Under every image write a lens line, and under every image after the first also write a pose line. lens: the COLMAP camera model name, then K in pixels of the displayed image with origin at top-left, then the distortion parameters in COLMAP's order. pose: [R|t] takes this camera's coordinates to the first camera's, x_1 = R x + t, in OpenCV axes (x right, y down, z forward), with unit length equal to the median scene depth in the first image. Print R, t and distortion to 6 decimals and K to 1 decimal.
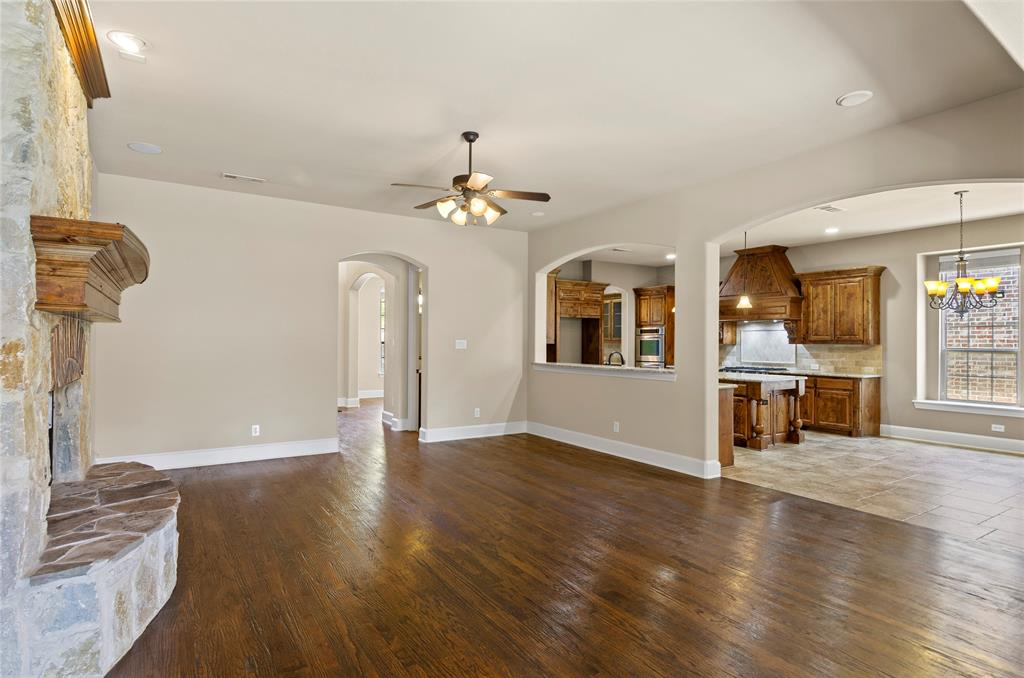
lens RADIAL K [[540.2, 0, 497.0], [0, 540.2, 337.8], [0, 0, 1]] dist [-0.000597, -0.002464]
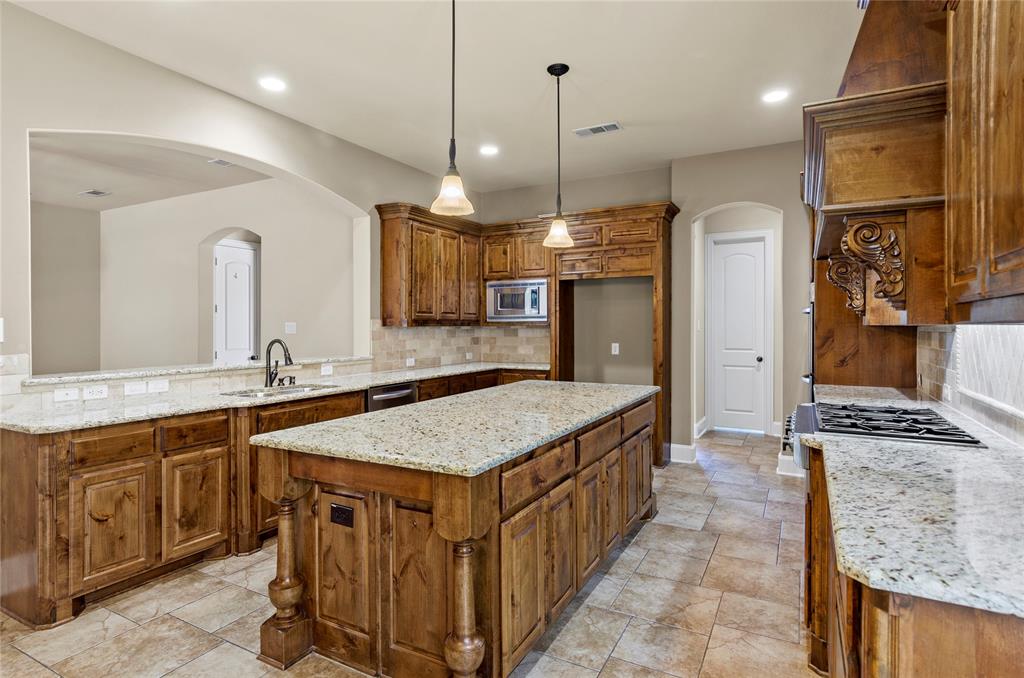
lens RADIAL K [[540.2, 0, 508.9], [0, 540.2, 328.6], [0, 0, 1]] dist [-0.000597, -0.002464]
pose [[0.491739, 0.000012, -0.870742, 0.710123], [0.007853, 0.999959, 0.004448, 0.011484], [0.870707, -0.009026, 0.491719, 0.819661]]
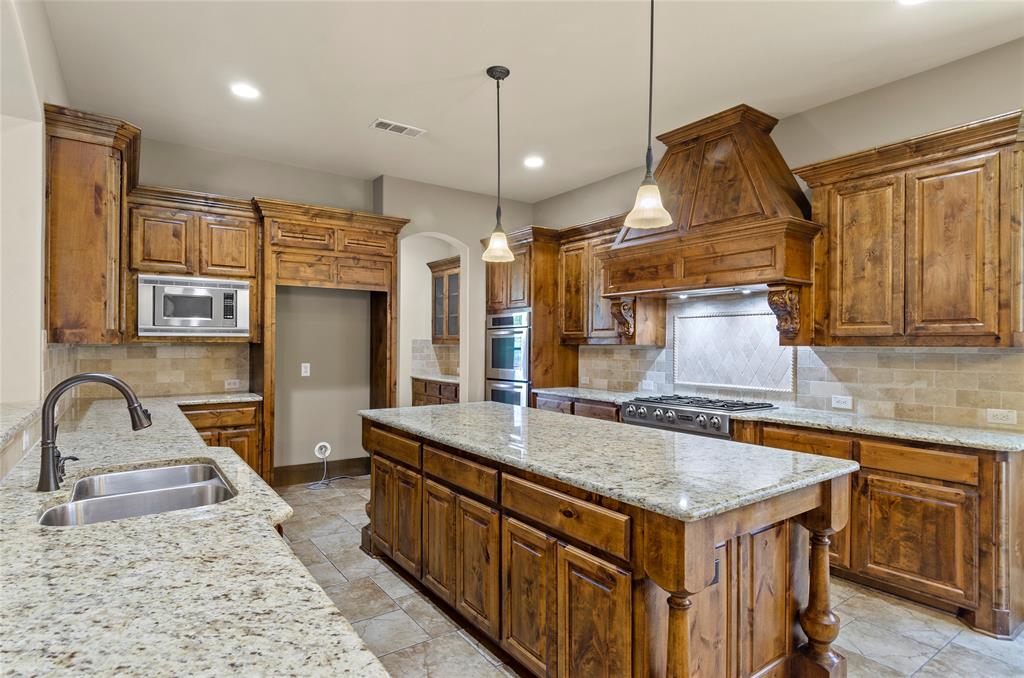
lens RADIAL K [[540.2, 0, 501.7], [0, 540.2, 343.2], [0, 0, 1]] dist [-0.000597, -0.002464]
pose [[0.998728, 0.000809, 0.050407, 0.340447], [-0.001113, 0.999981, 0.006000, 0.008153], [-0.050401, -0.006049, 0.998711, 0.661483]]
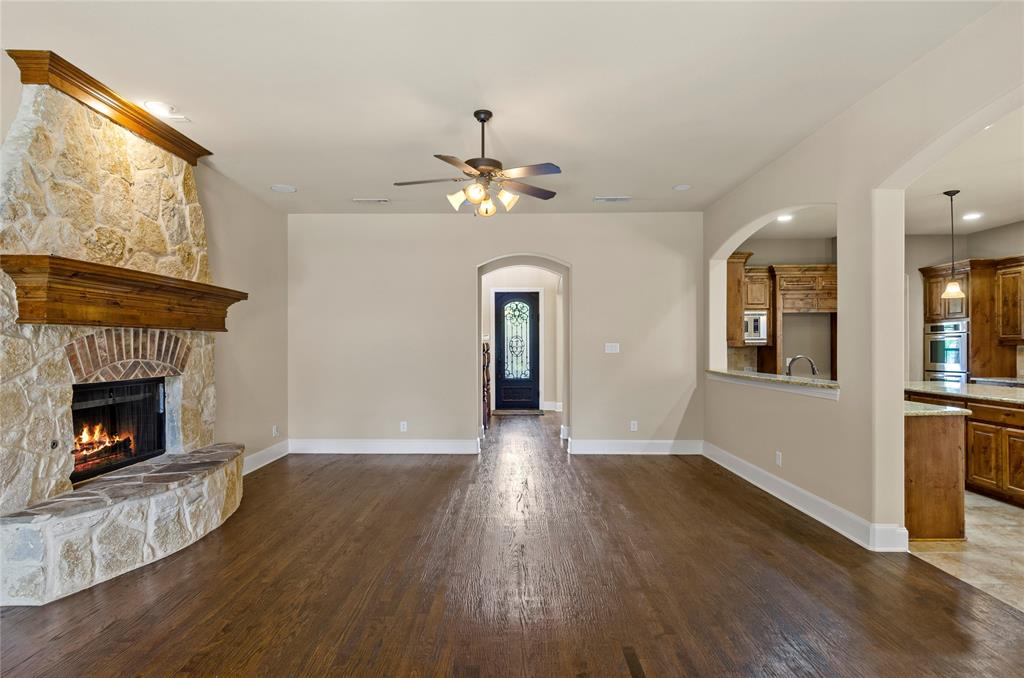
lens RADIAL K [[540.2, 0, 502.7], [0, 540.2, 345.8], [0, 0, 1]] dist [-0.000597, -0.002464]
pose [[0.838773, -0.007167, -0.544434, 0.246317], [0.010719, 0.999937, 0.003351, 0.003336], [0.544375, -0.008646, 0.838797, 0.139286]]
